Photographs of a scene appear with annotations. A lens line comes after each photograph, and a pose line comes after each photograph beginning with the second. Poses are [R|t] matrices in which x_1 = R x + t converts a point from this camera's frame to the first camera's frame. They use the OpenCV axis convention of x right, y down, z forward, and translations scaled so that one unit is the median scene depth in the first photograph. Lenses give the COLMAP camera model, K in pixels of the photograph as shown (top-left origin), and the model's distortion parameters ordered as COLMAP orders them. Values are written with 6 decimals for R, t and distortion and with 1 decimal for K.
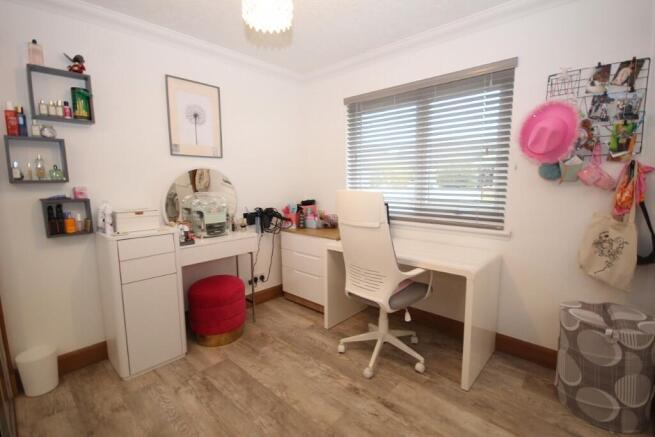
lens RADIAL K [[304.2, 0, 332.3], [0, 304.2, 218.9], [0, 0, 1]] dist [-0.001768, -0.000344]
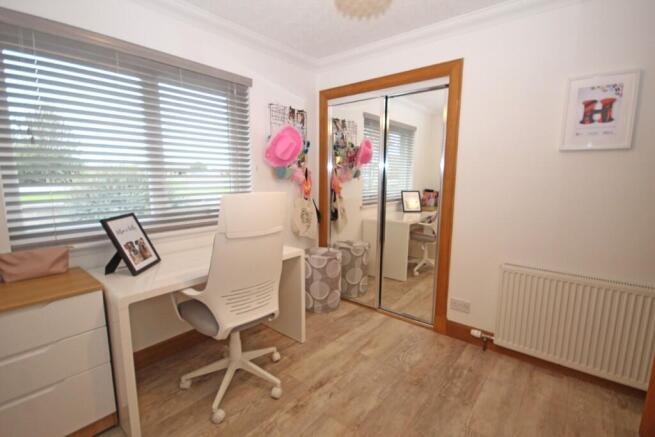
lens RADIAL K [[304.2, 0, 332.3], [0, 304.2, 218.9], [0, 0, 1]] dist [-0.001768, -0.000344]
pose [[-0.060155, -0.143721, 0.987788, -0.783976], [0.113035, 0.982234, 0.149796, -0.135437], [-0.991768, 0.120666, -0.042841, 0.880910]]
